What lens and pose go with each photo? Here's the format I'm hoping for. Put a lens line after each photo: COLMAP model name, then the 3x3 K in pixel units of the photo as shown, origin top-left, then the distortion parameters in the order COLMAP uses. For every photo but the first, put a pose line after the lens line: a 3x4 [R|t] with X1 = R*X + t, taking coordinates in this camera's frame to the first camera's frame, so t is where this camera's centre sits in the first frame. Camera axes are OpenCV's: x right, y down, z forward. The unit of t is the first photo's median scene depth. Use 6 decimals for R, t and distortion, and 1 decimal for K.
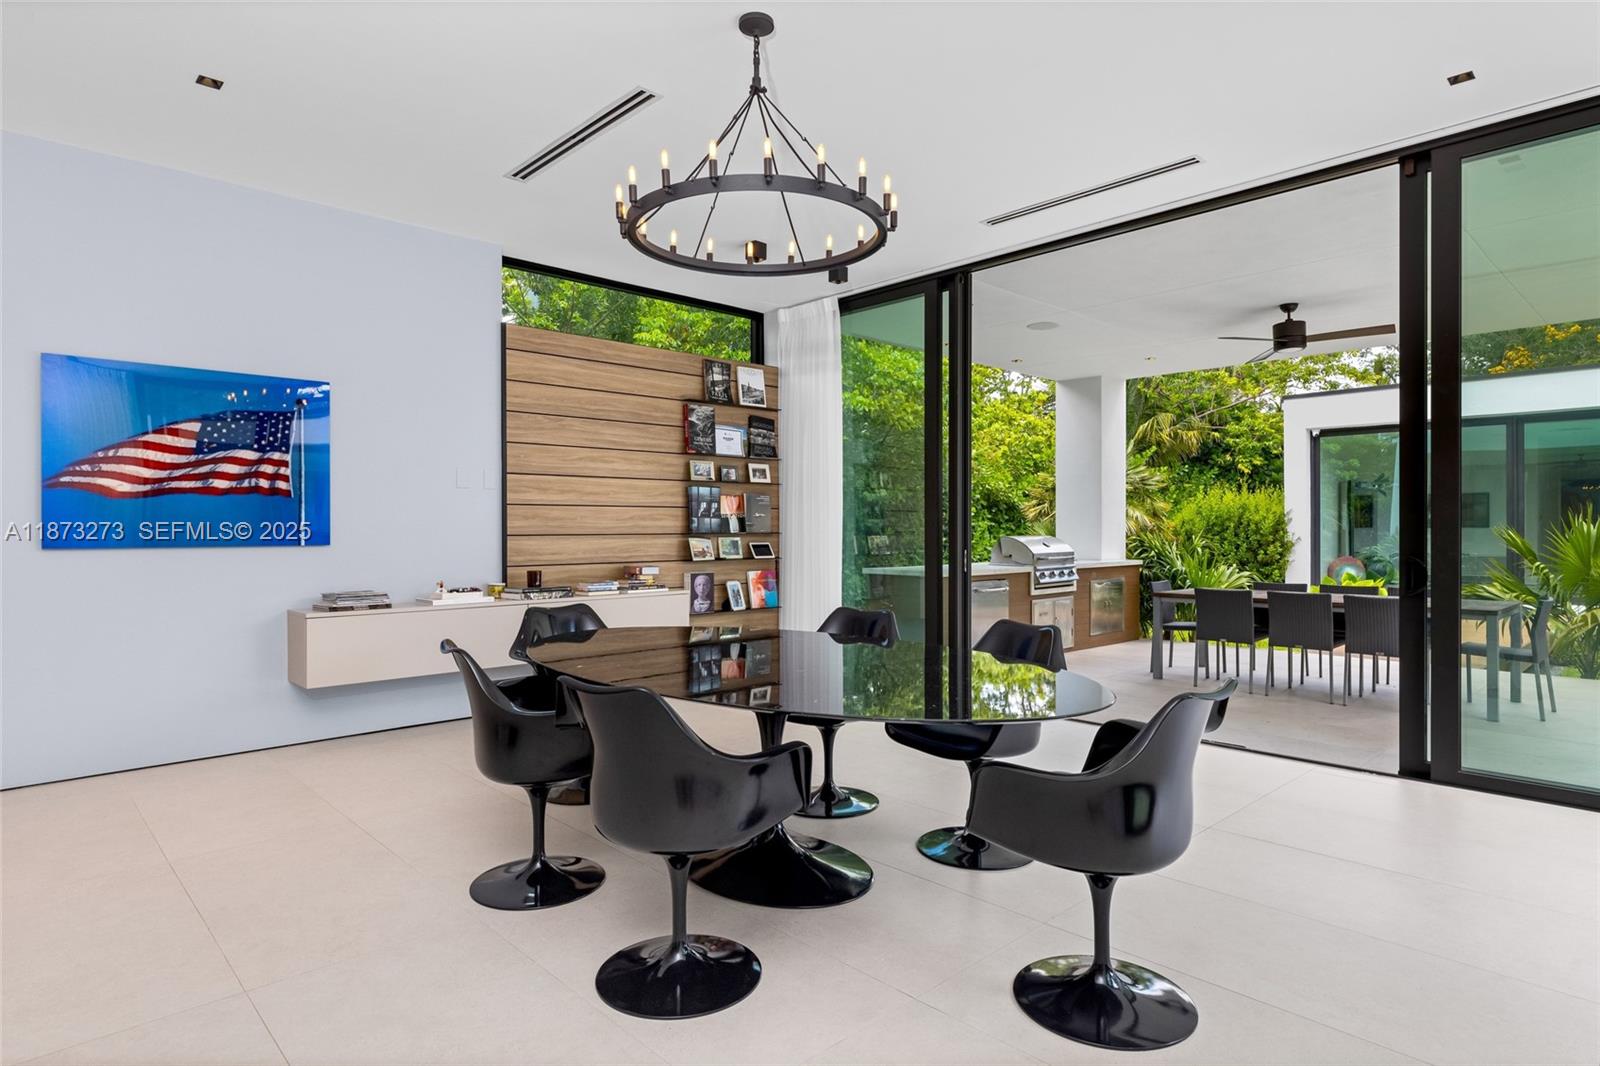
lens RADIAL K [[943.3, 0, 798.4], [0, 943.3, 533.9], [0, 0, 1]] dist [0.014780, 0.001842]
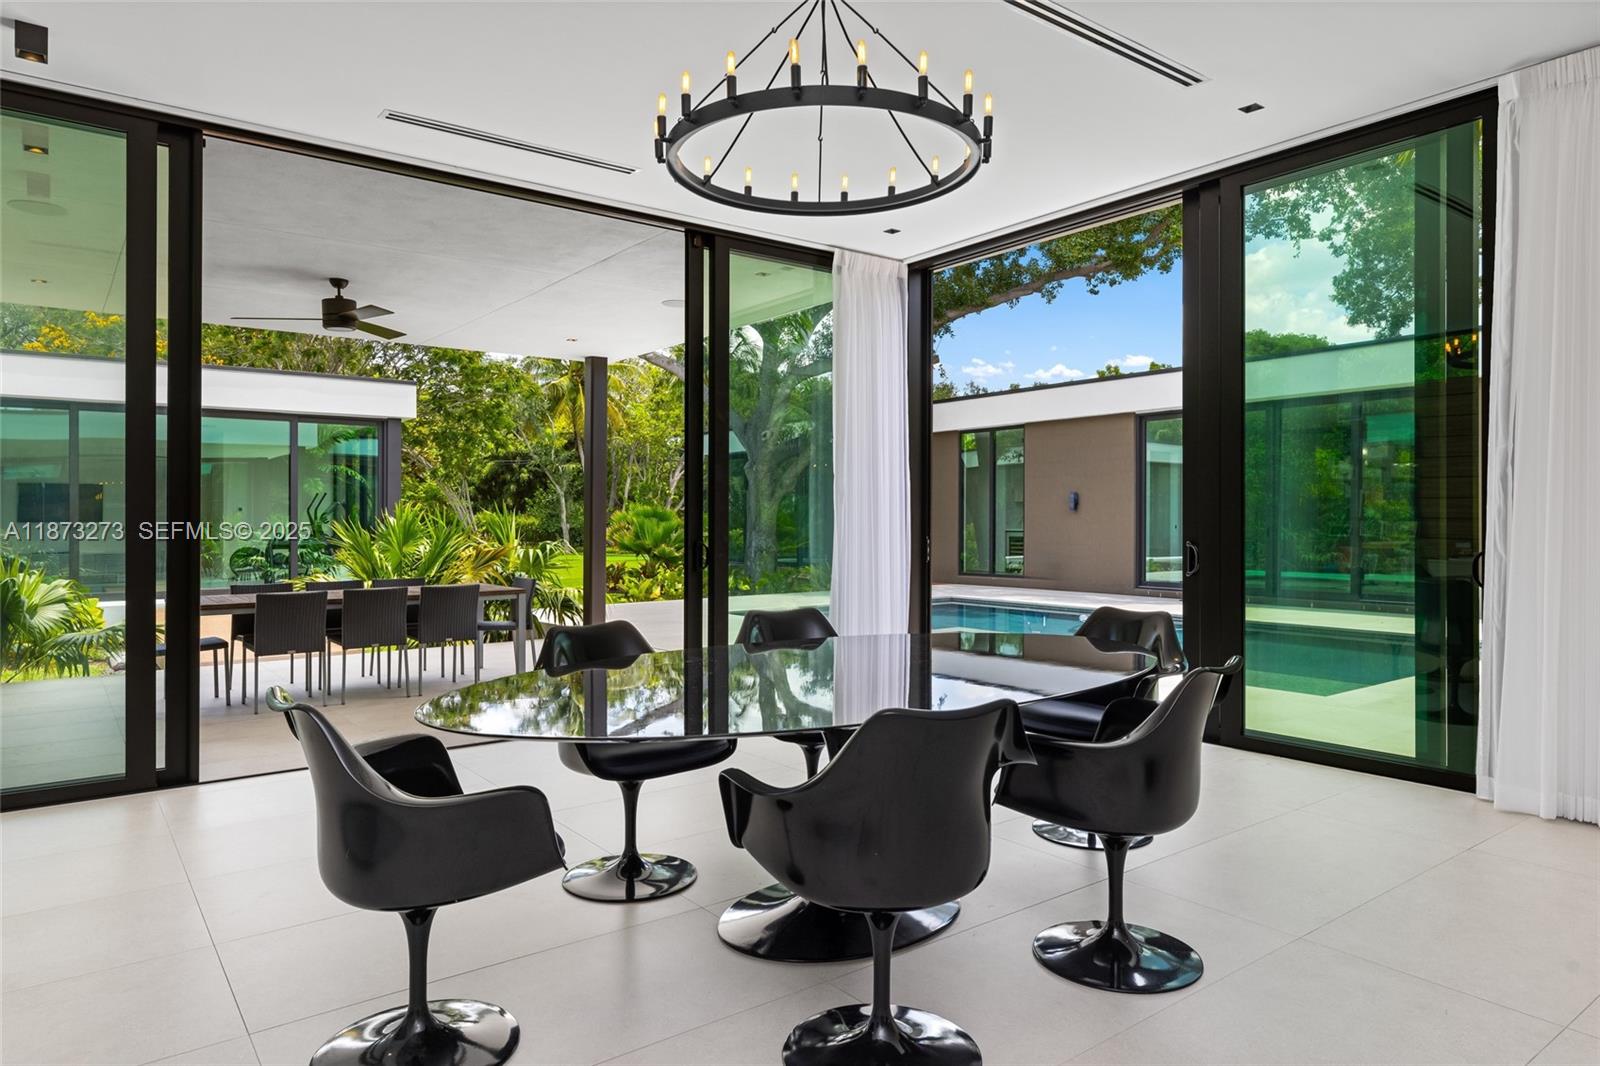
lens RADIAL K [[1011.4, 0, 808.8], [0, 1011.4, 513.1], [0, 0, 1]] dist [0.011098, 0.006228]
pose [[0.089103, 0.004933, 0.996010, -0.428920], [0.008095, 0.999951, -0.005677, -0.004692], [-0.995990, 0.008569, 0.089059, 0.455927]]
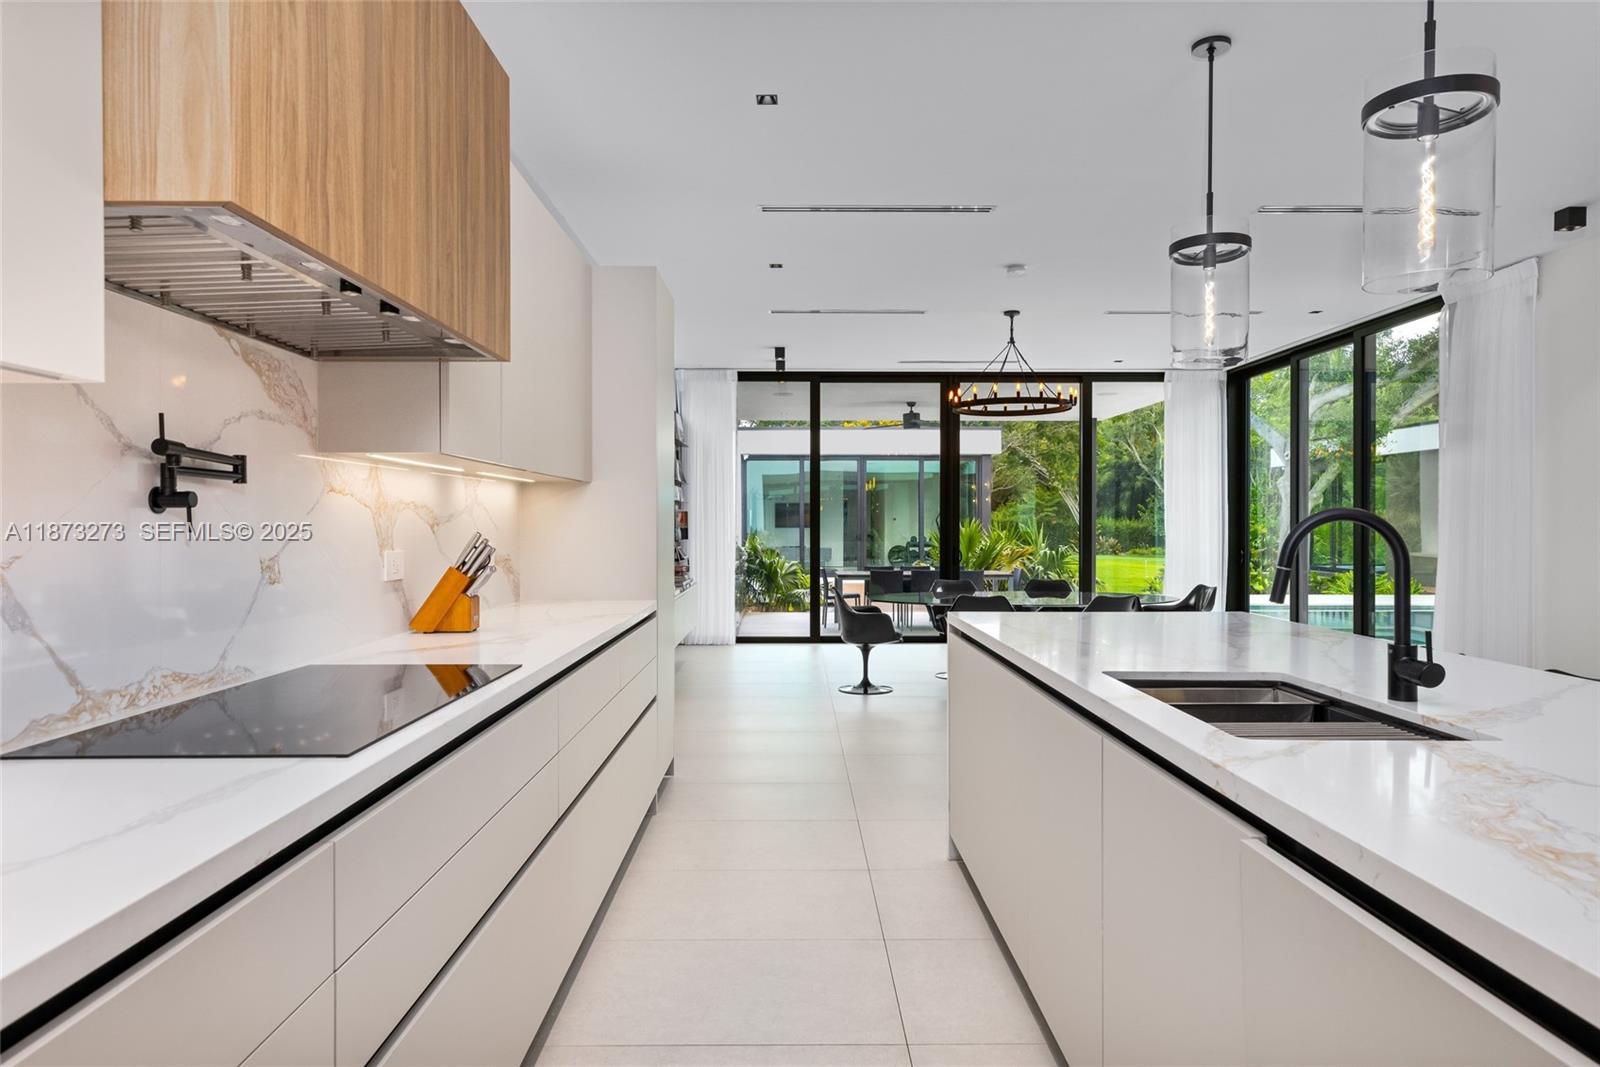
lens RADIAL K [[1066.1, 0, 801.3], [0, 1066.1, 525.6], [0, 0, 1]] dist [-0.004129, -0.000096]
pose [[0.663584, -0.005333, 0.748083, -1.053194], [0.004175, 0.999985, 0.003426, -0.027692], [-0.748091, 0.000849, 0.663596, -0.126385]]
